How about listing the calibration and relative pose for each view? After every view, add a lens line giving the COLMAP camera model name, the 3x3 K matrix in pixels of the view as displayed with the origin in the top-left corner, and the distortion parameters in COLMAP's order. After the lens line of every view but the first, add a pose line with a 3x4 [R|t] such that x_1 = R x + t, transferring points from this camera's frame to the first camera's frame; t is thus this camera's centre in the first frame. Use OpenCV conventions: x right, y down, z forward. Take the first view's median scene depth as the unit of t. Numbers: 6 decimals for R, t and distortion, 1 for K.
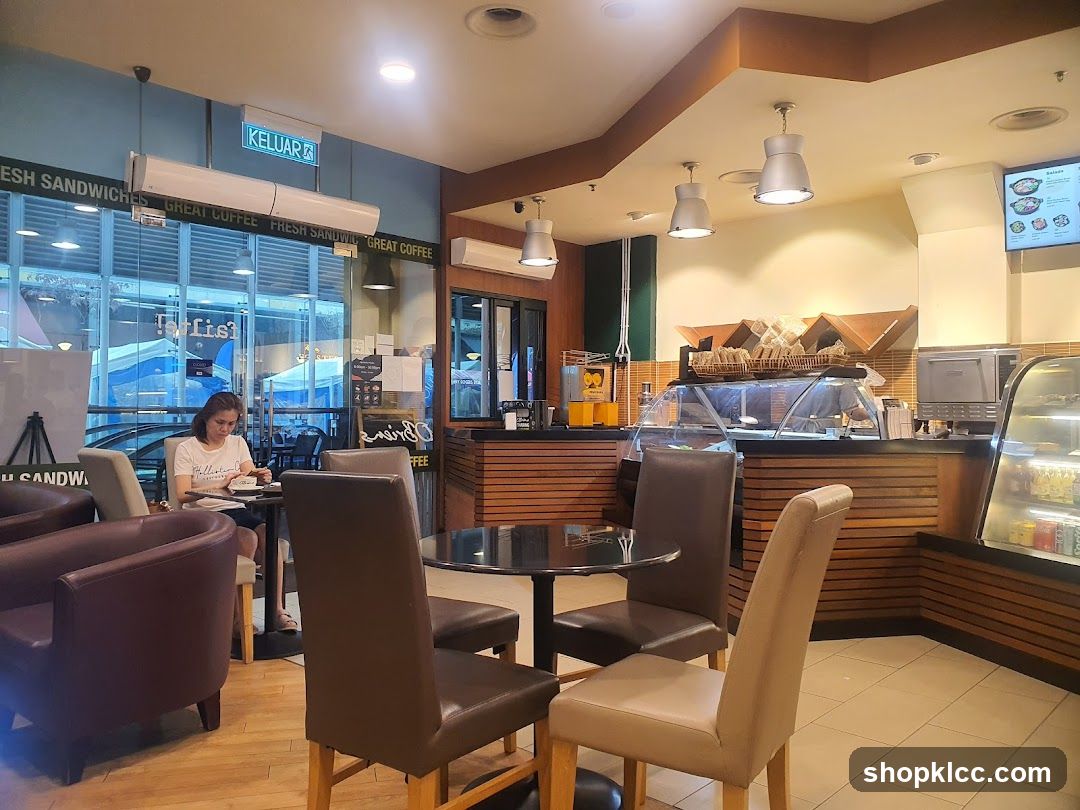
lens RADIAL K [[852.1, 0, 540.0], [0, 852.1, 405.0], [0, 0, 1]] dist [-0.001740, -0.005365]
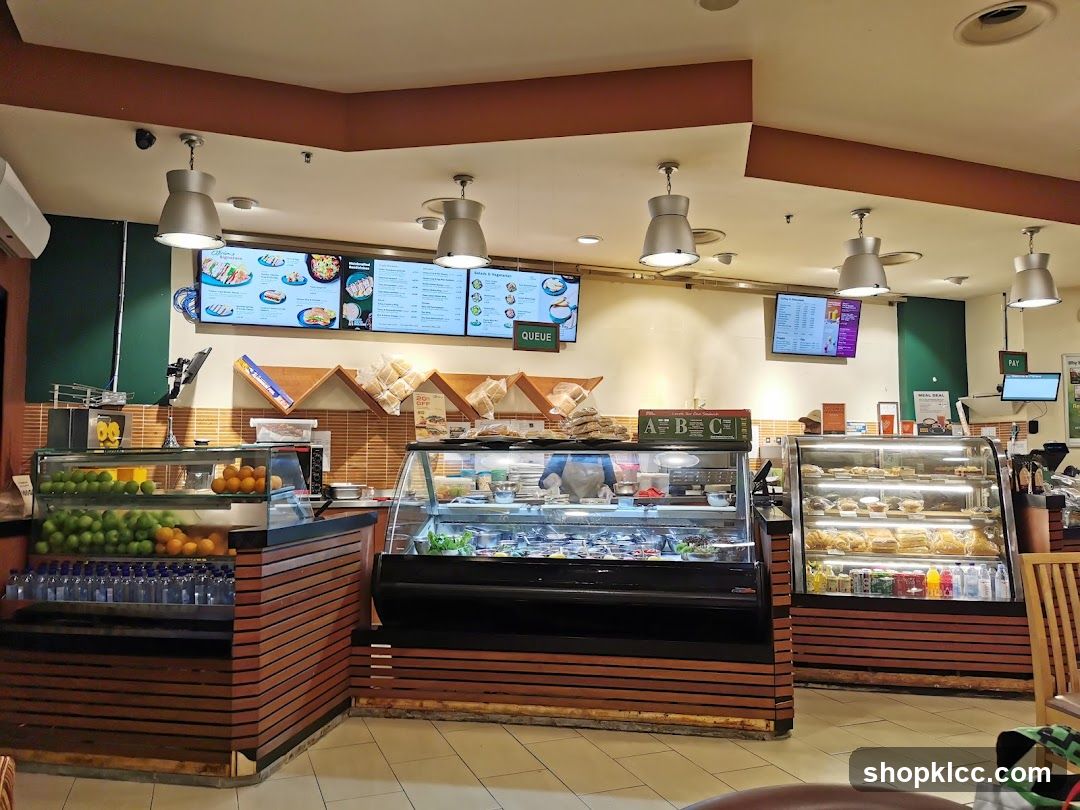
lens RADIAL K [[852.1, 0, 540.0], [0, 852.1, 405.0], [0, 0, 1]] dist [-0.001740, -0.005365]
pose [[0.408674, 0.054467, 0.911054, -0.514642], [-0.006901, 0.998374, -0.056592, -0.023723], [-0.912654, 0.016841, 0.408385, 0.607665]]
